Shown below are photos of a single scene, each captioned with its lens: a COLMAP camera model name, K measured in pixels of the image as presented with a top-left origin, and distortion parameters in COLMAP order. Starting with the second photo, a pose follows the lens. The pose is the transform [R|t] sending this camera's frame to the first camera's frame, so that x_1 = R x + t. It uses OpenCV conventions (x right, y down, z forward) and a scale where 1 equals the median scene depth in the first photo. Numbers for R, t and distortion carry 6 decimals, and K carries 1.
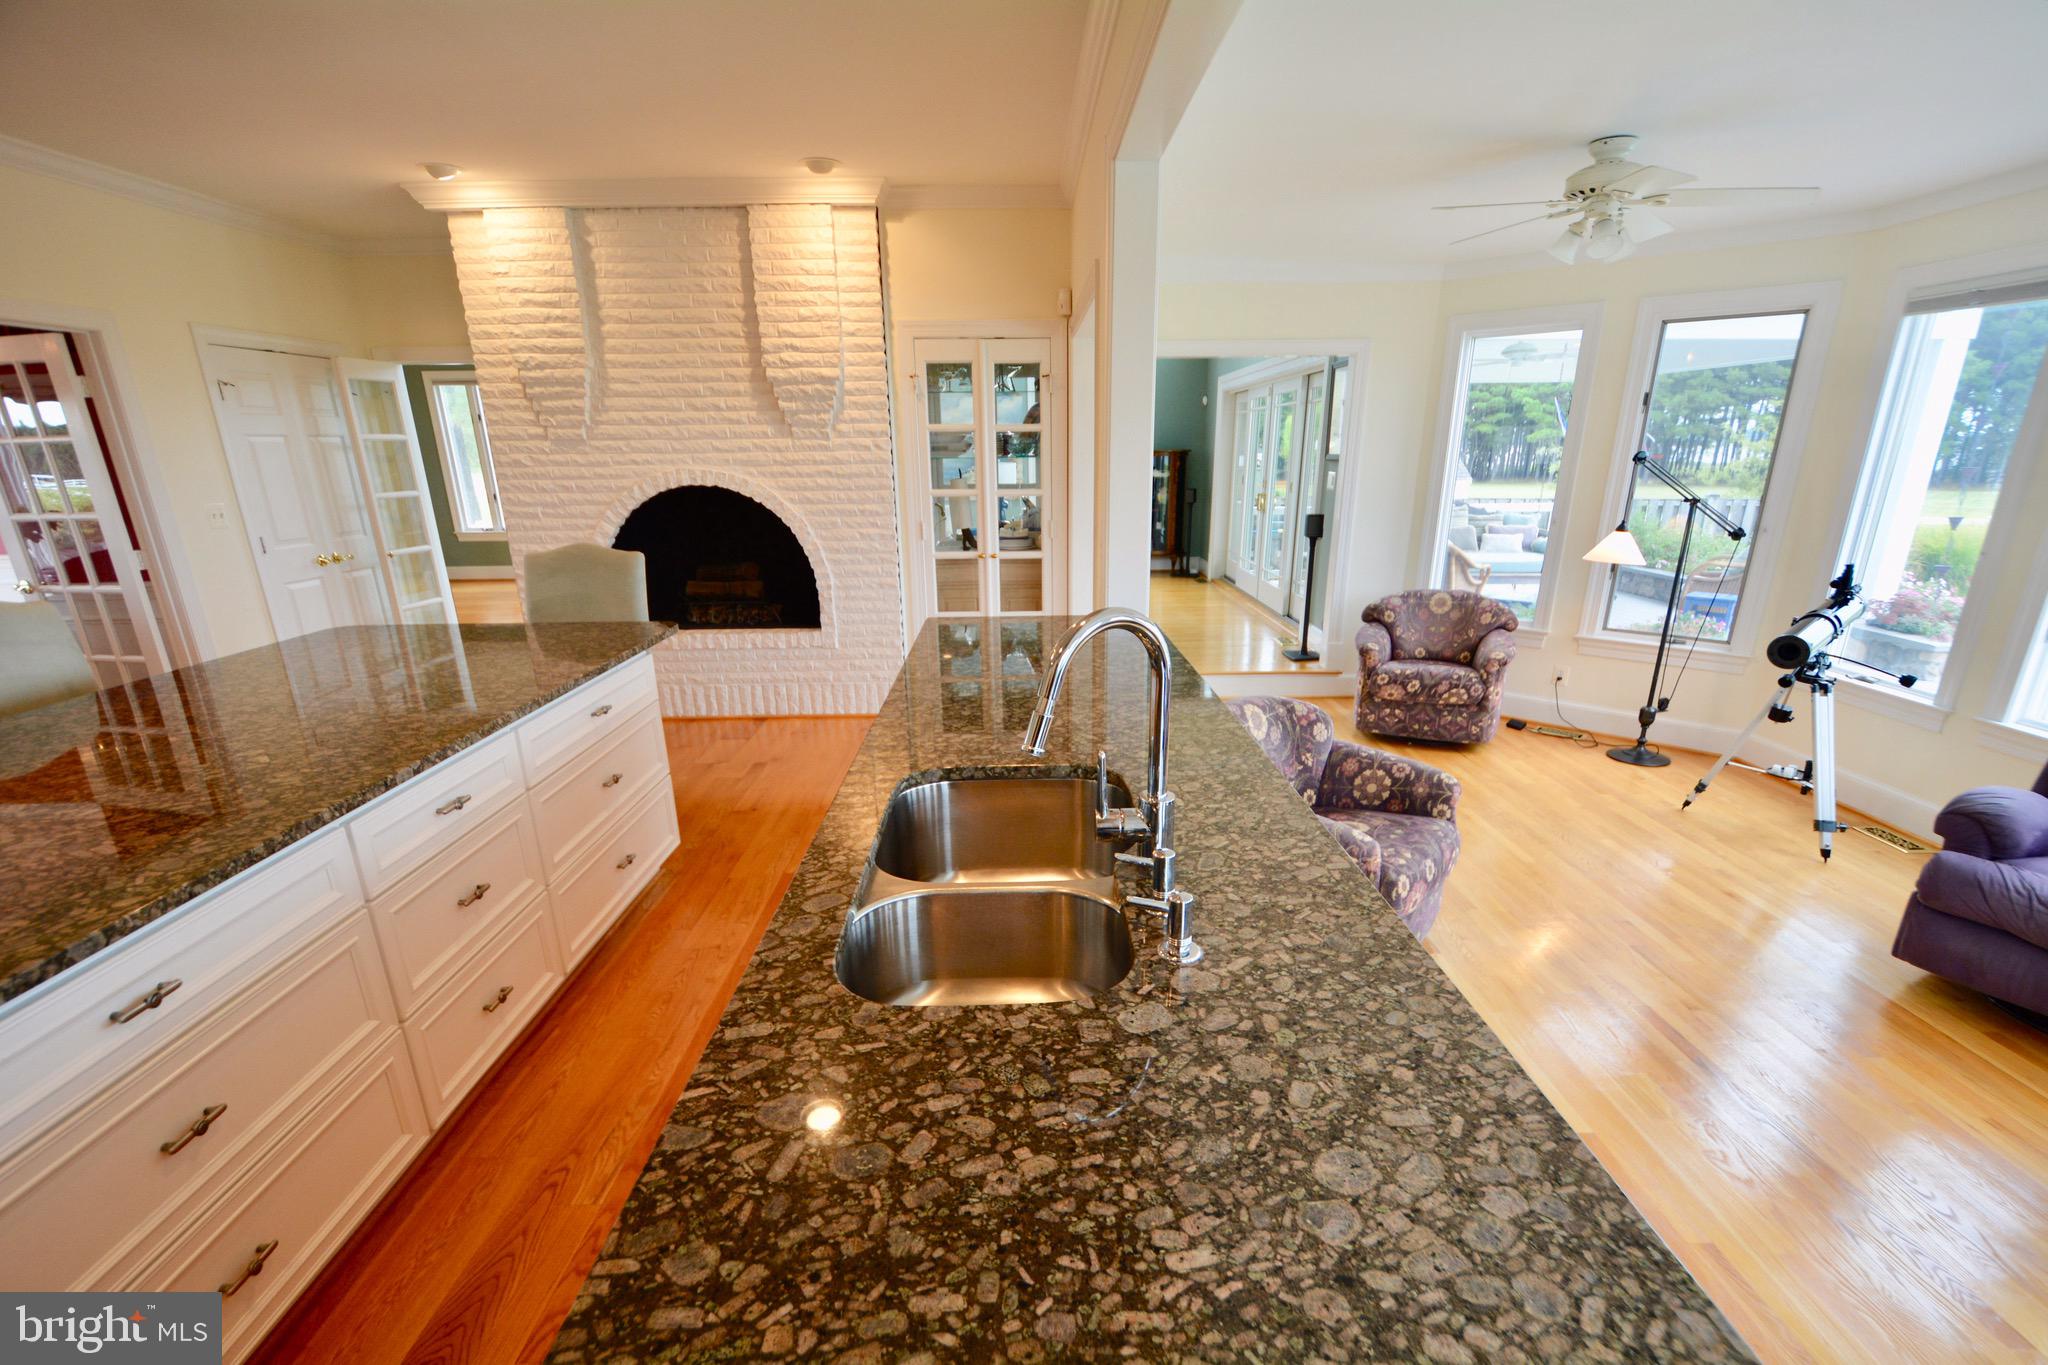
lens RADIAL K [[905.3, 0, 1027.0], [0, 905.3, 752.9], [0, 0, 1]] dist [0.022246, -0.017509]
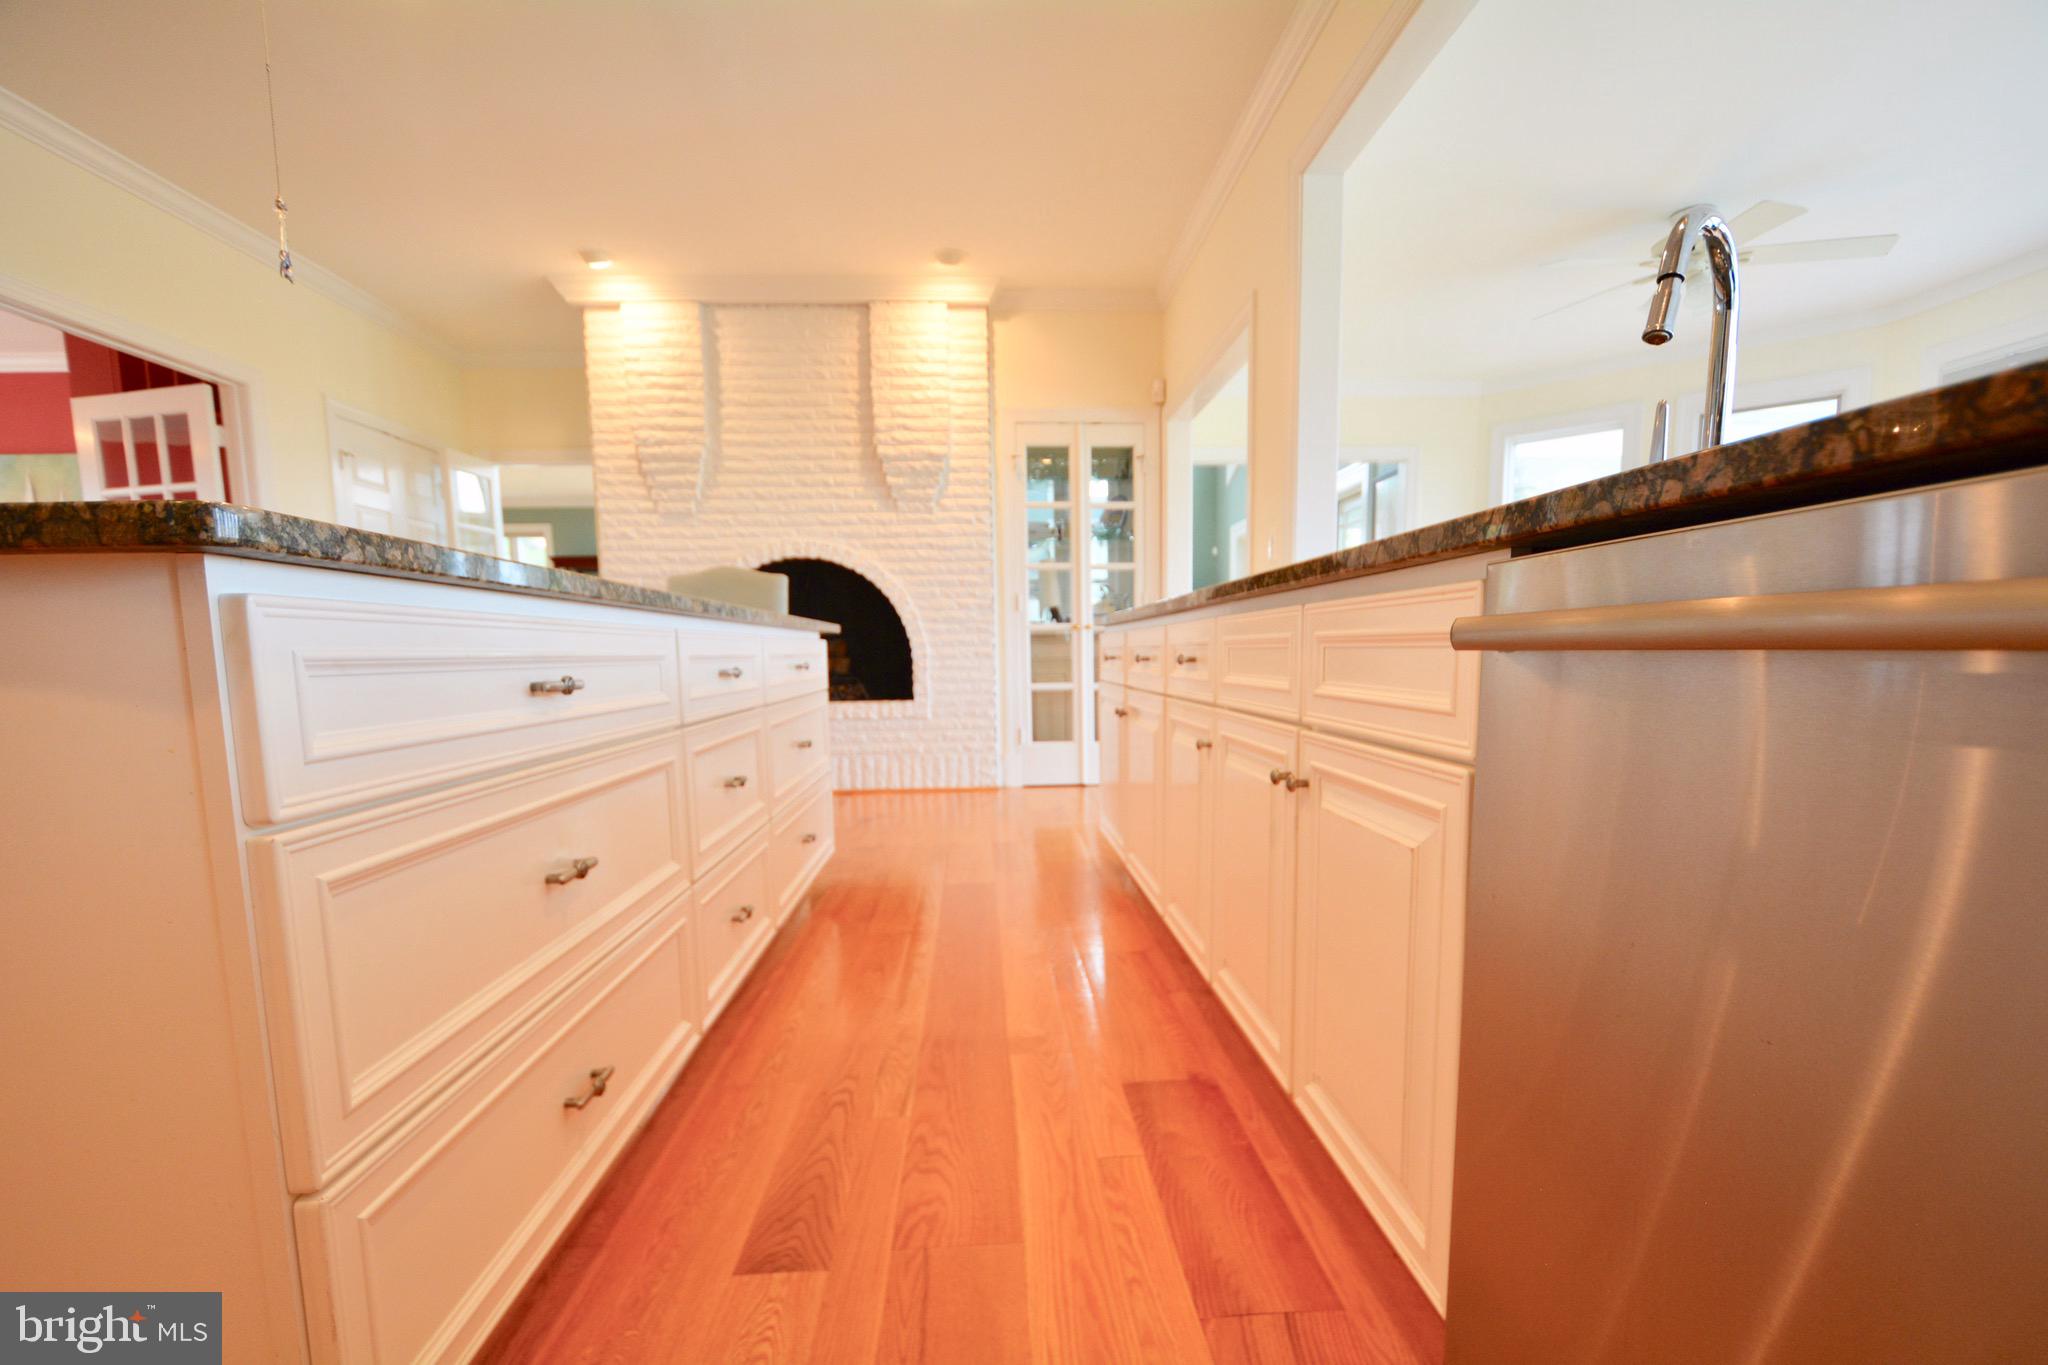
lens RADIAL K [[901.1, 0, 1019.2], [0, 901.1, 754.1], [0, 0, 1]] dist [0.022693, -0.019038]
pose [[0.999430, -0.007299, 0.032949, -0.158083], [0.014025, 0.977861, -0.208786, 0.139773], [-0.030696, 0.209129, 0.977406, 0.053315]]
